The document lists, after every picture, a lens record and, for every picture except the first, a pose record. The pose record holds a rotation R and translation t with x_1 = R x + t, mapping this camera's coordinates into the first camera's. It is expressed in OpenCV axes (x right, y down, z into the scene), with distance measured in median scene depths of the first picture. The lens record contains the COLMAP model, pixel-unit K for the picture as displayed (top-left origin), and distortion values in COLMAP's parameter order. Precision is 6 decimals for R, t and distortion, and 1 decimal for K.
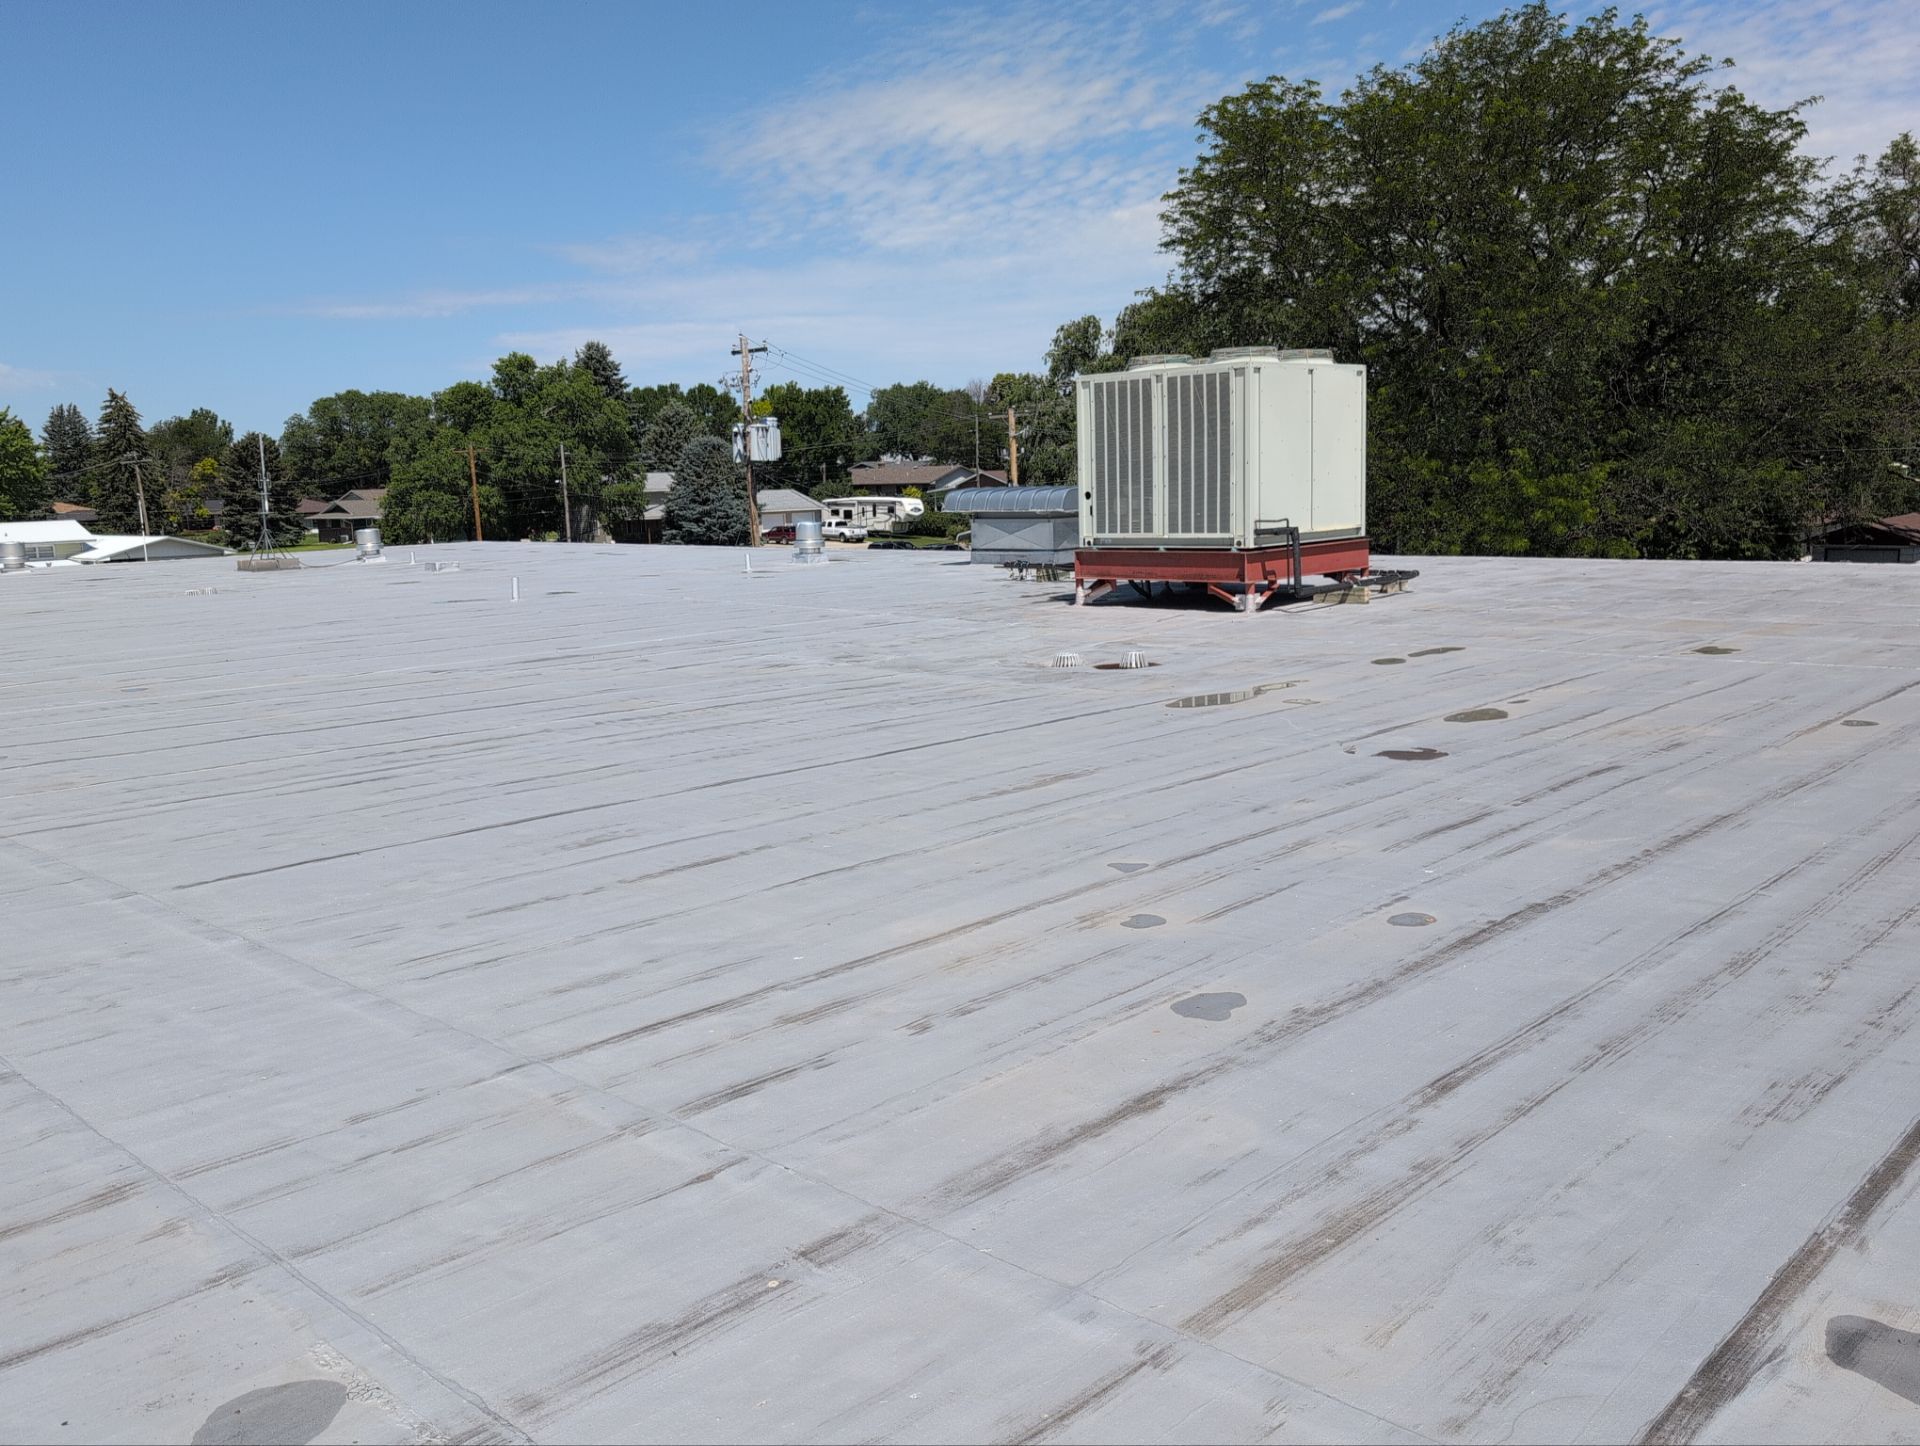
lens RADIAL K [[1609.6, 0, 960.0], [0, 1609.6, 723.0], [0, 0, 1]] dist [0.002940, 0.002584]
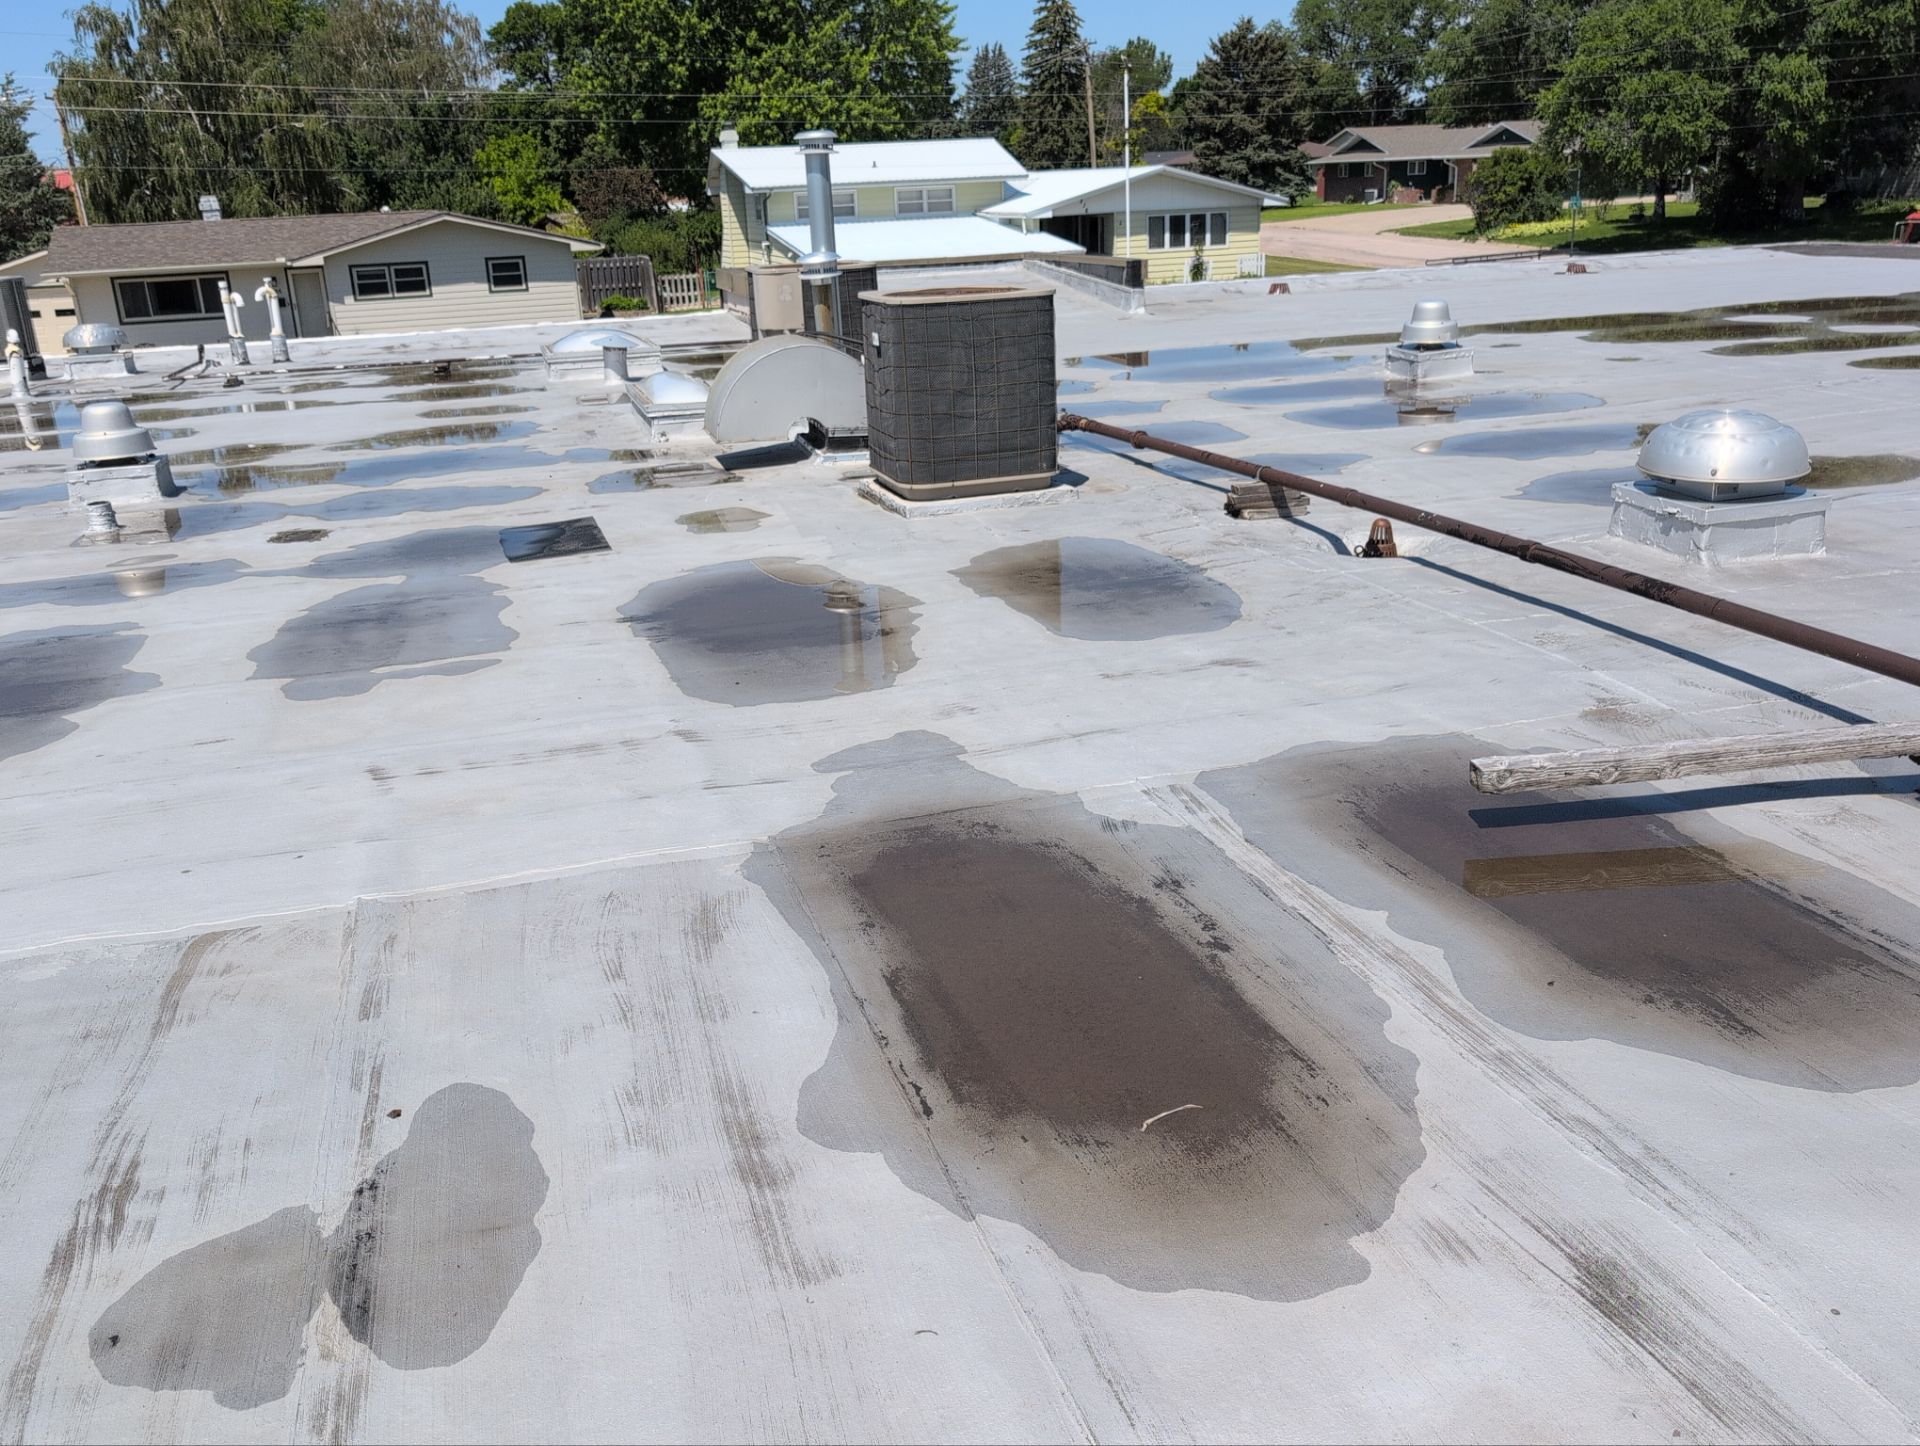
lens RADIAL K [[1609.6, 0, 960.0], [0, 1609.6, 723.0], [0, 0, 1]] dist [0.002940, 0.002584]
pose [[0.869165, 0.152062, -0.470562, -0.198323], [-0.060500, 0.977099, 0.204002, -0.032652], [0.490807, -0.148842, 0.858461, 0.361283]]
